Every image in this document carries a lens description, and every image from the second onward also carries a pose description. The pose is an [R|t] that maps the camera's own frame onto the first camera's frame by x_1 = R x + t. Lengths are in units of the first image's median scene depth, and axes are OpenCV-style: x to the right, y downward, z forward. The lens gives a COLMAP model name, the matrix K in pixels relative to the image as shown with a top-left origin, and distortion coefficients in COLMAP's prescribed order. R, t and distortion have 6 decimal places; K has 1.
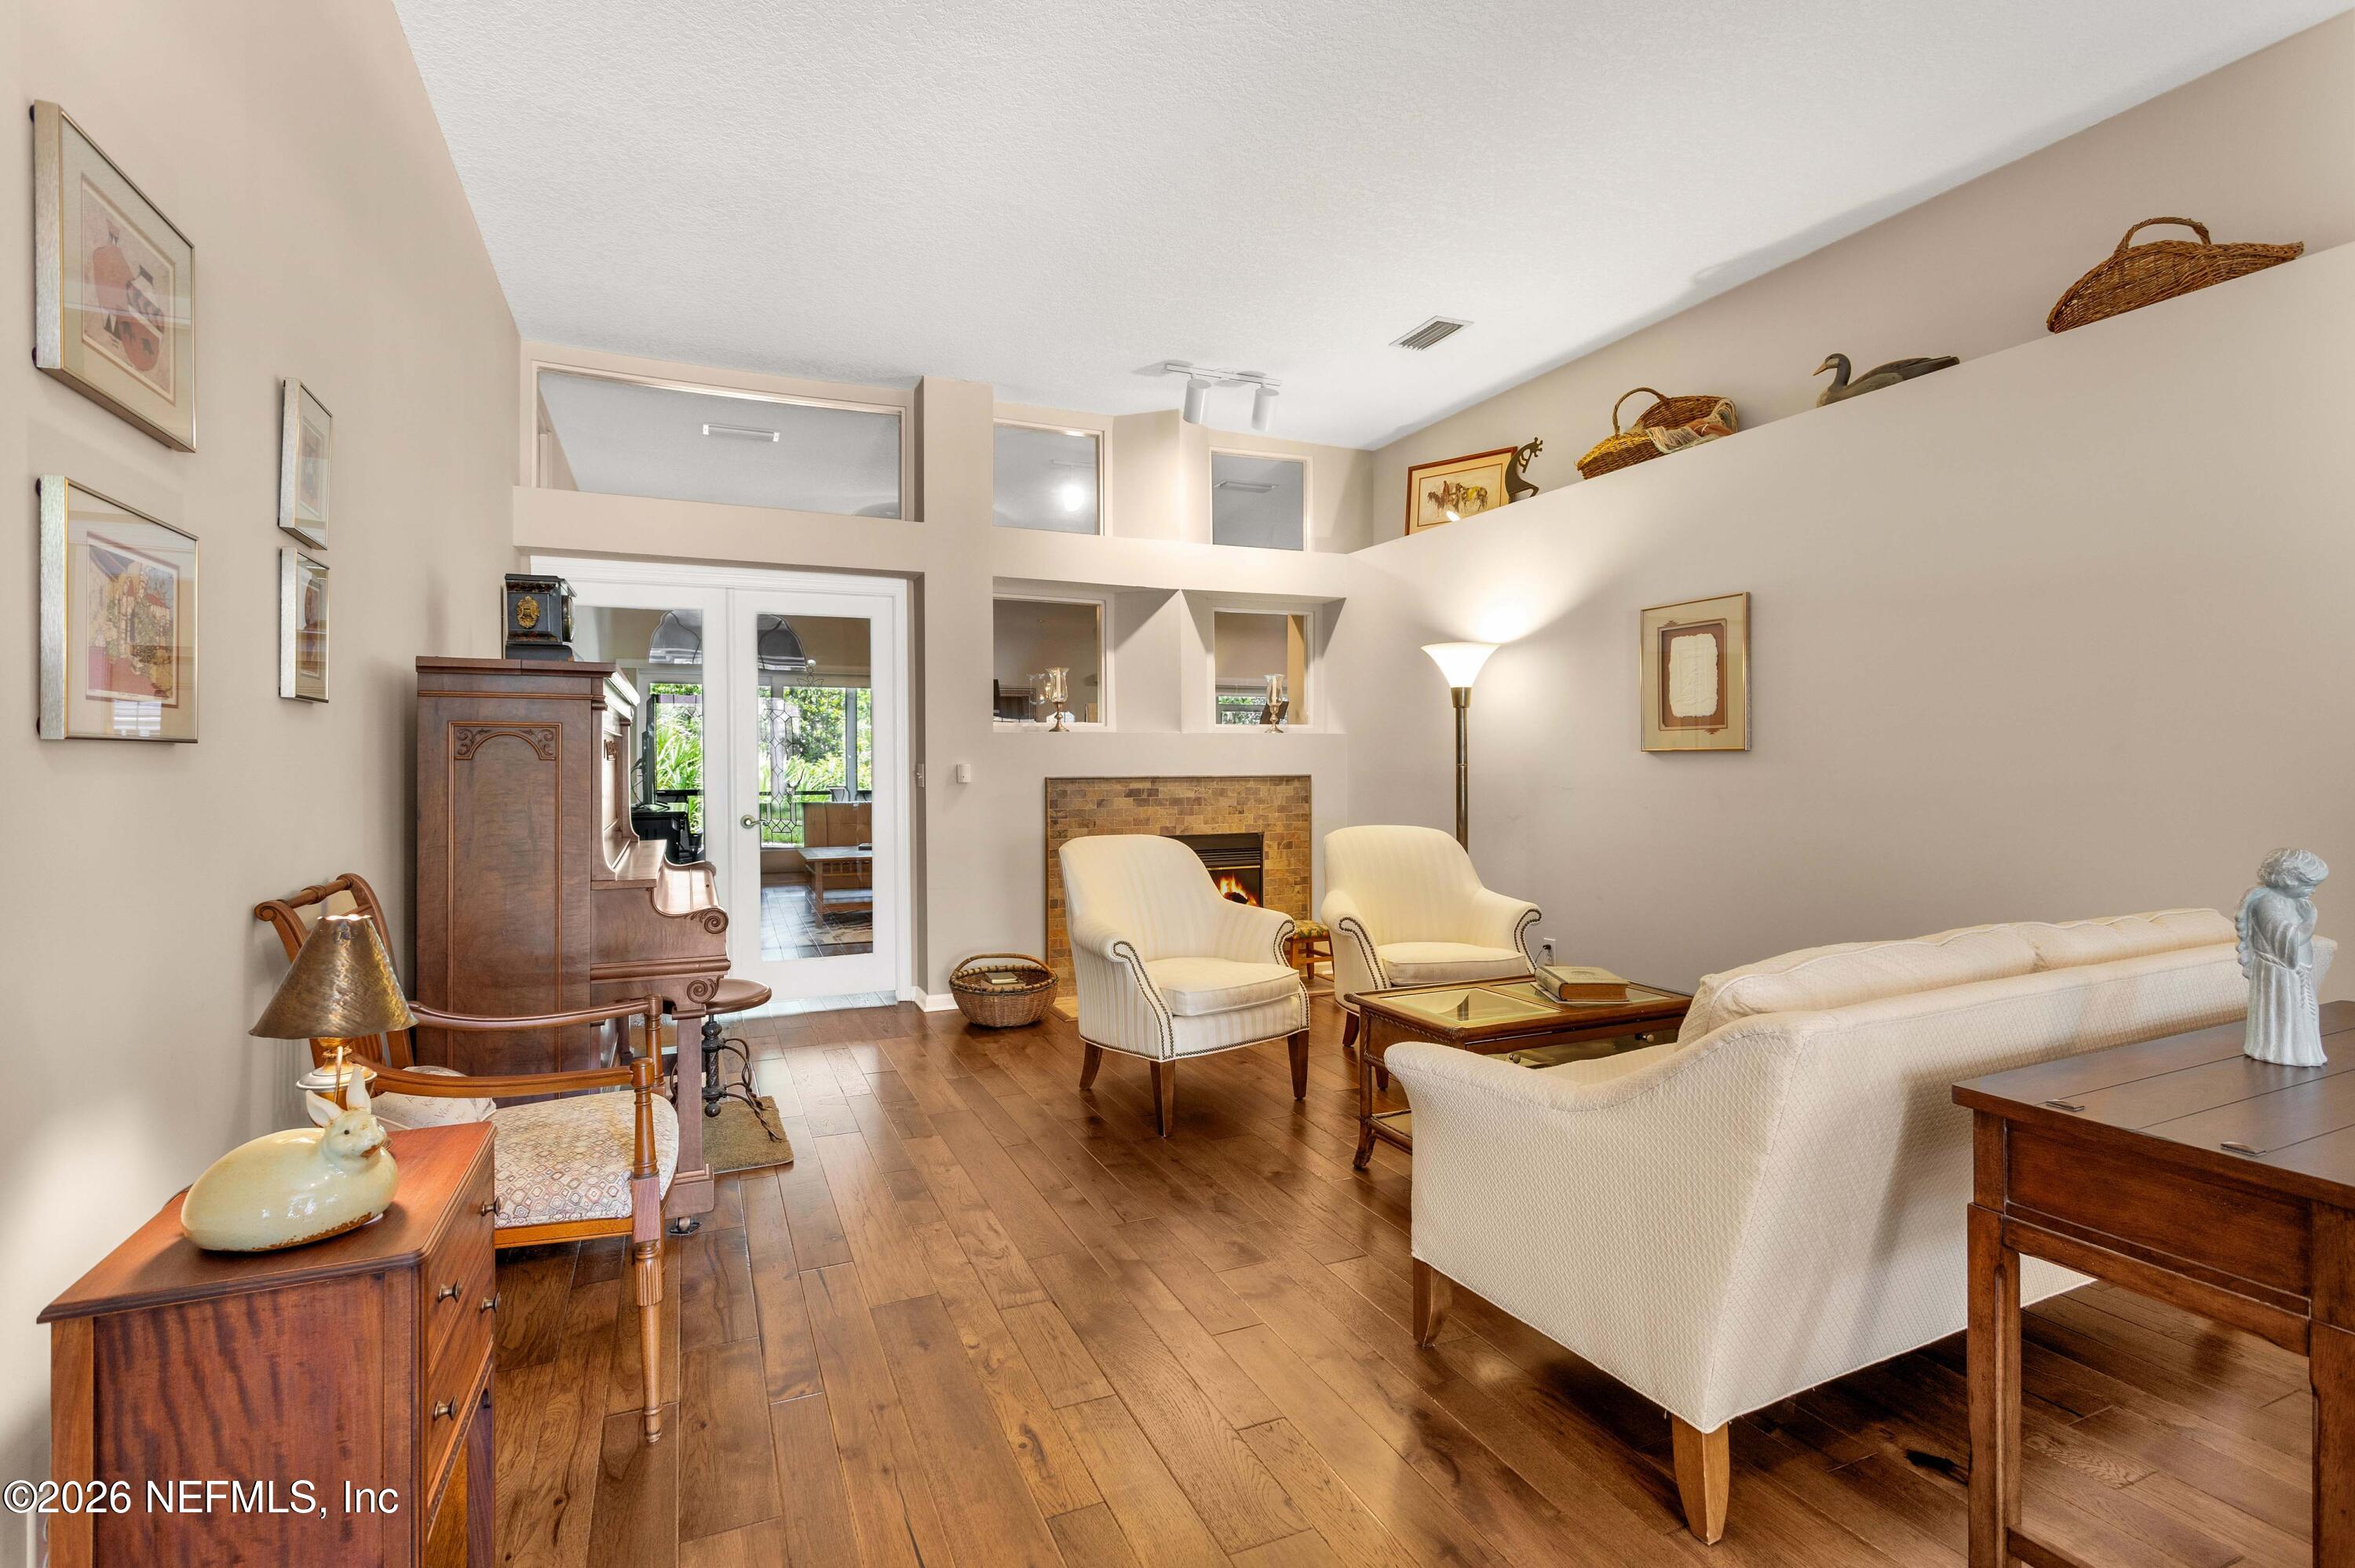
lens RADIAL K [[1126.8, 0, 1176.9], [0, 1126.8, 747.8], [0, 0, 1]] dist [0.000288, -0.000003]
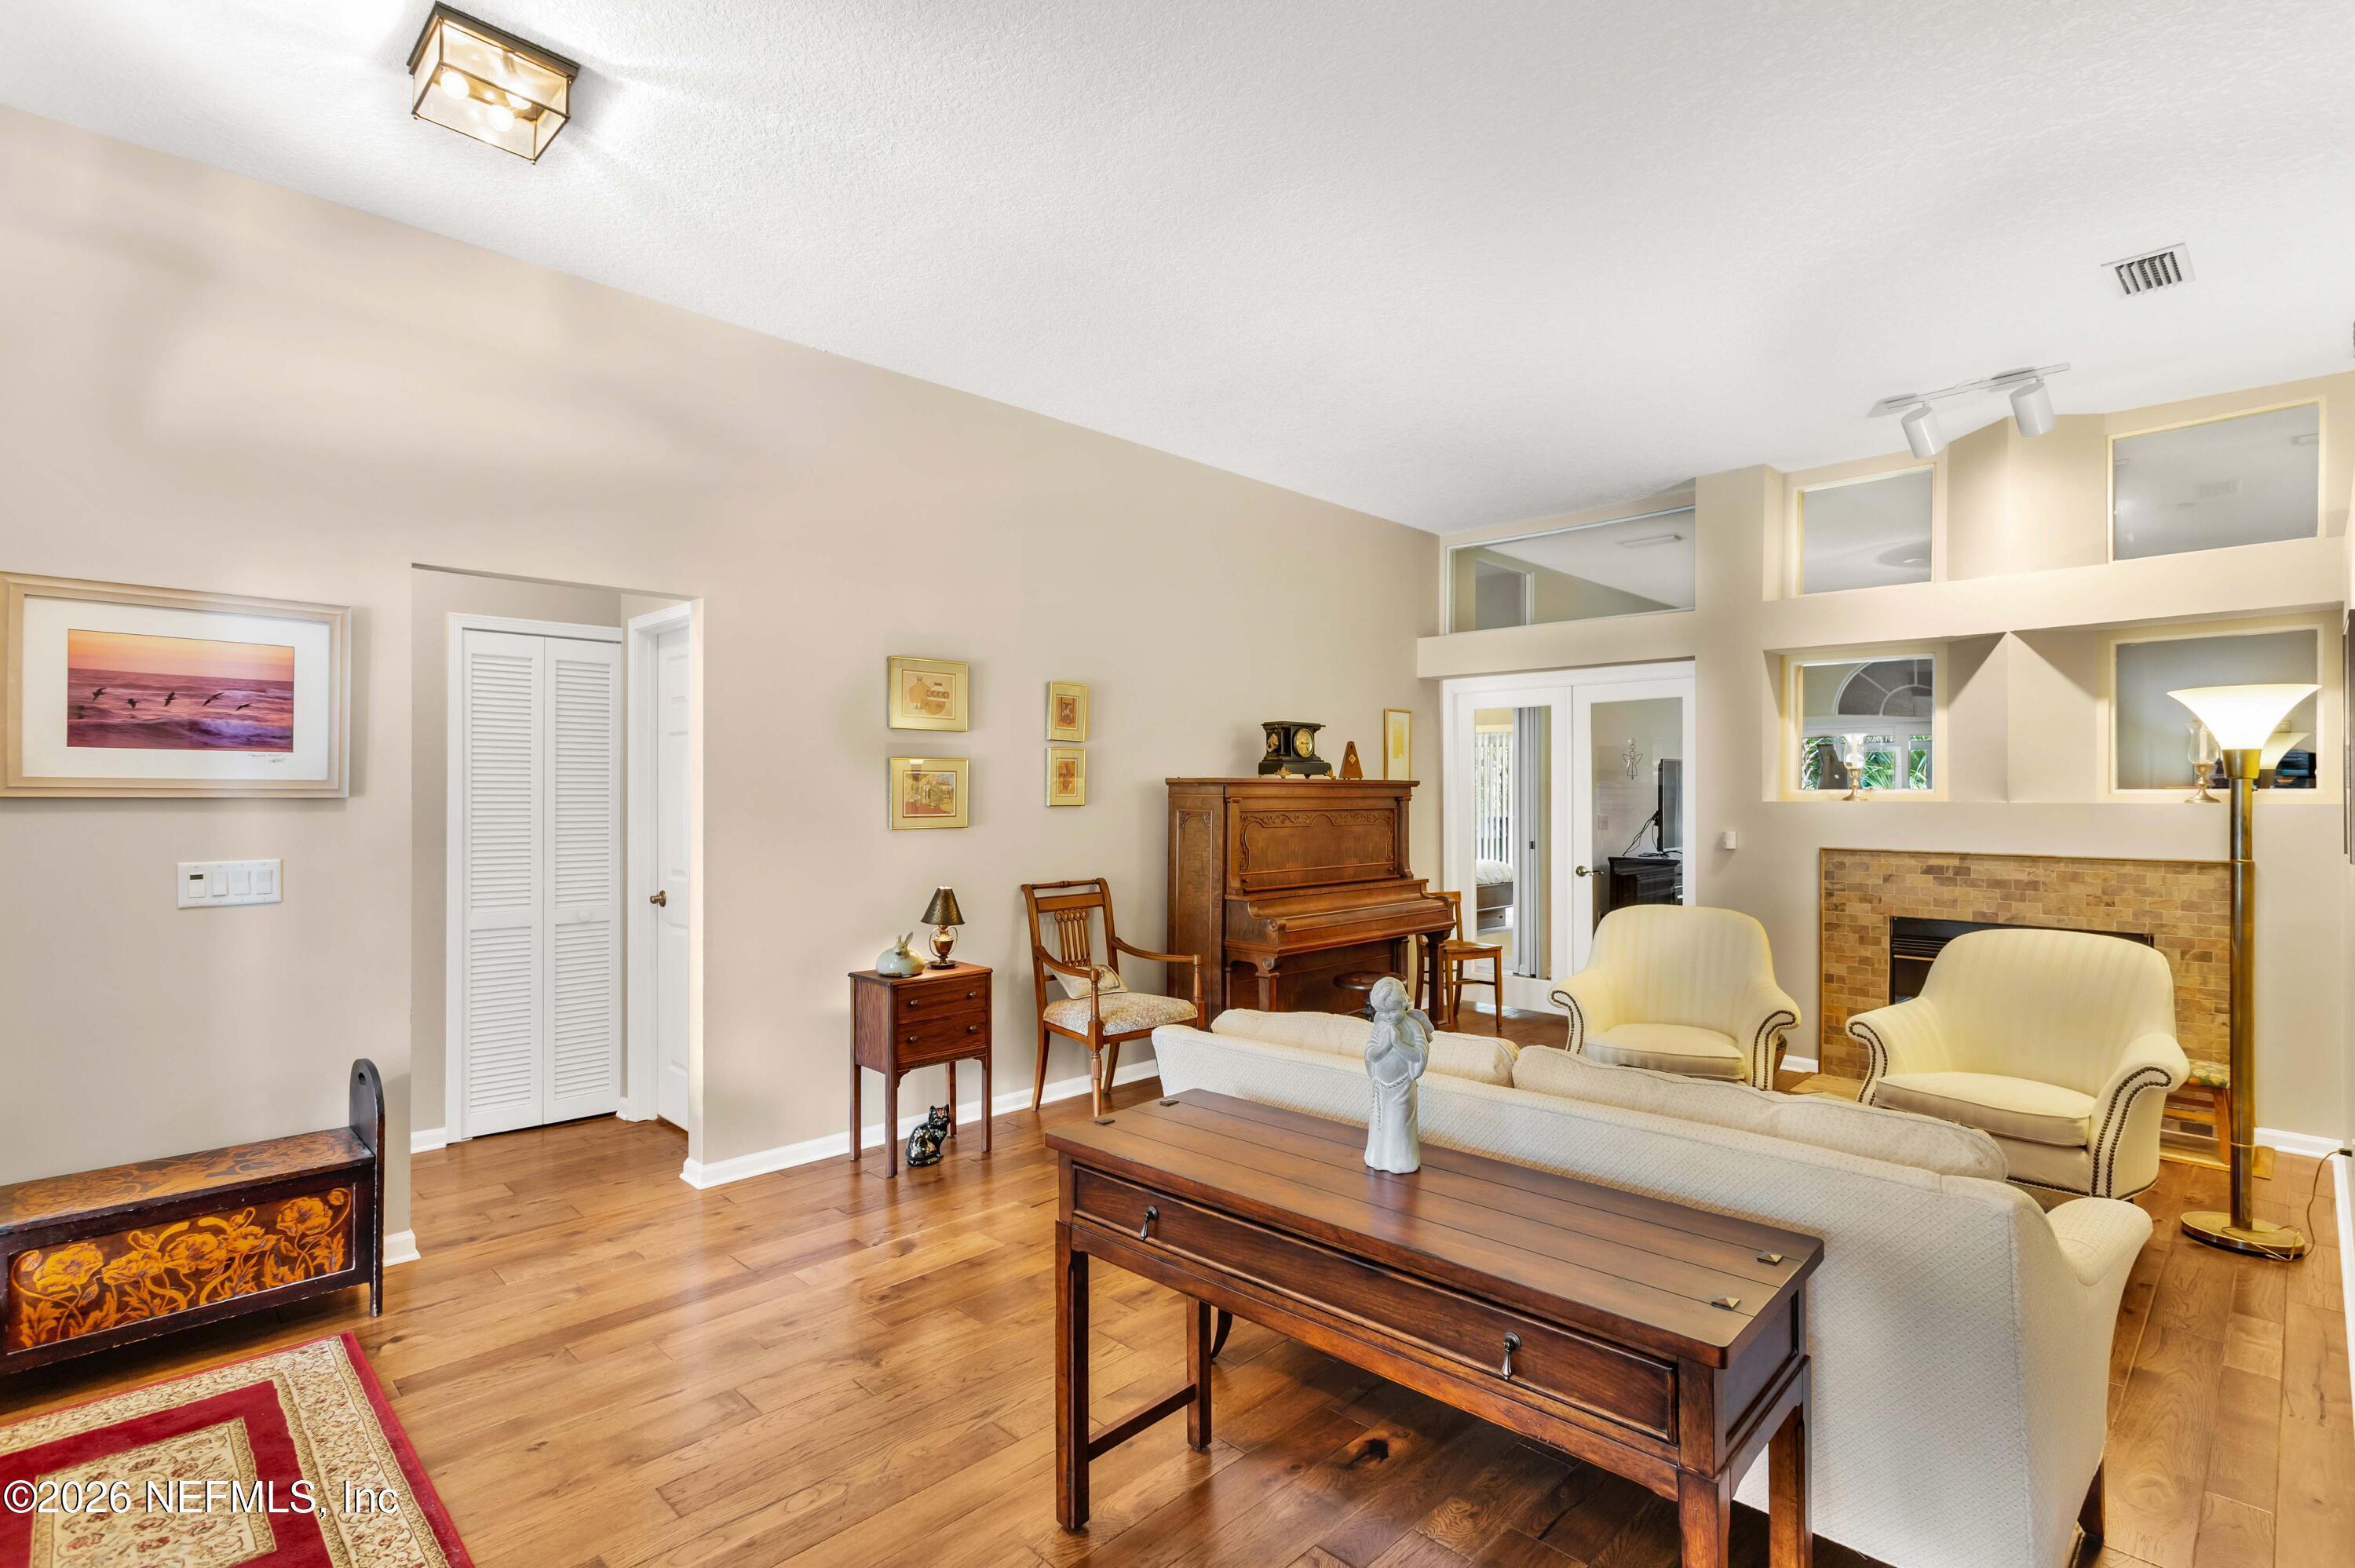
lens RADIAL K [[1124.1, 0, 1188.4], [0, 1124.1, 782.9], [0, 0, 1]] dist [-0.000339, -0.000177]
pose [[0.404459, -0.003936, -0.914548, 0.545358], [-0.003744, 0.999975, -0.005960, -0.021472], [0.914549, 0.005834, 0.404434, 0.106900]]
